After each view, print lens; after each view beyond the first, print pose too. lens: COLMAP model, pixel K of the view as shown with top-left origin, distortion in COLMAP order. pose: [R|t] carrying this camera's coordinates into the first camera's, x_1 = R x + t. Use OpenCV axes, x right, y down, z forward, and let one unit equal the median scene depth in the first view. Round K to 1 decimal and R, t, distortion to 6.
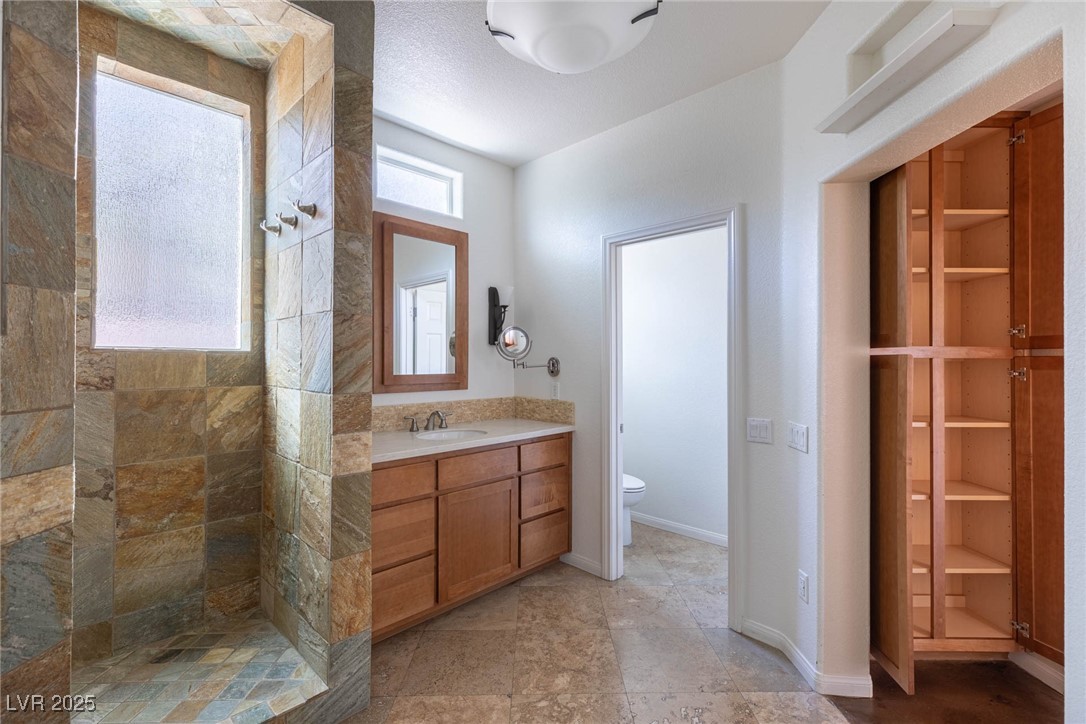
lens RADIAL K [[486.9, 0, 543.0], [0, 486.9, 362.0], [0, 0, 1]] dist [0.000267, 0.000194]
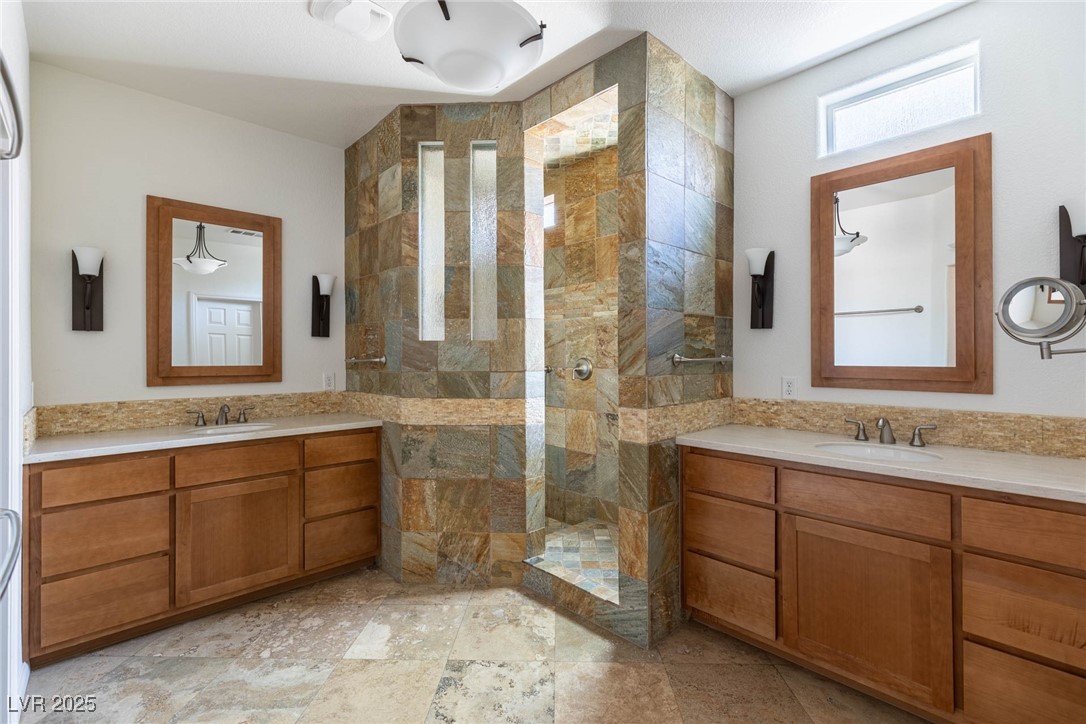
lens RADIAL K [[486.9, 0, 543.0], [0, 486.9, 362.0], [0, 0, 1]] dist [0.000267, 0.000194]
pose [[-0.055781, 0.008821, -0.998404, 0.818808], [-0.001762, 0.999959, 0.008933, 0.020708], [0.998441, 0.002258, -0.055763, 0.845007]]
